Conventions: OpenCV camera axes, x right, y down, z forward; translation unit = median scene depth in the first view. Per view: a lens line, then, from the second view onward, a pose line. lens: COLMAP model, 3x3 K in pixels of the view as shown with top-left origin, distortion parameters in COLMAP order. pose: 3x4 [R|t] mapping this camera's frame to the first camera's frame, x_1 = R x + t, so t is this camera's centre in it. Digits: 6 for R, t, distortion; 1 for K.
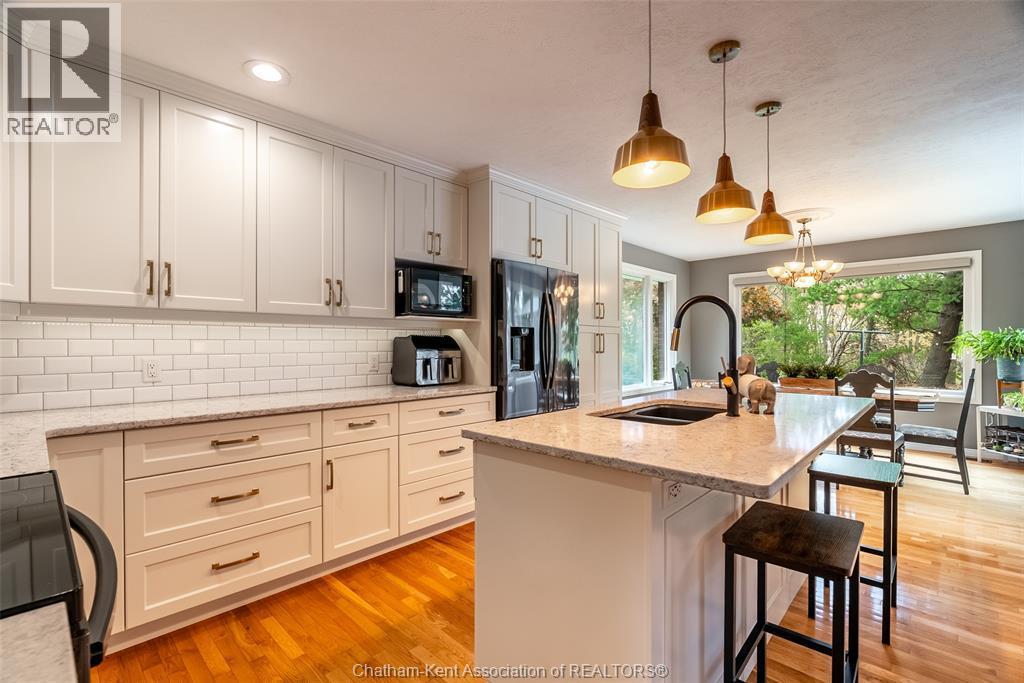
lens RADIAL K [[458.7, 0, 516.9], [0, 458.7, 345.0], [0, 0, 1]] dist [-0.004942, -0.000491]
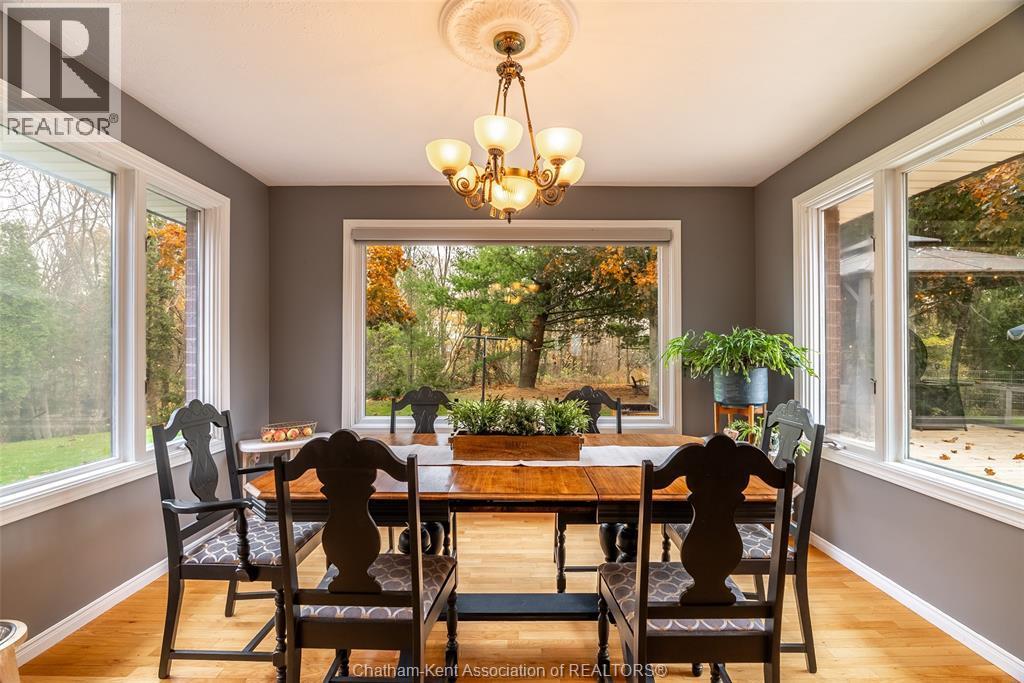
lens RADIAL K [[458.7, 0, 516.9], [0, 458.7, 345.0], [0, 0, 1]] dist [-0.004942, -0.000491]
pose [[0.719555, 0.010931, 0.694350, 0.239600], [-0.003231, 0.999918, -0.012394, -0.001213], [-0.694428, 0.006674, 0.719531, 0.476435]]
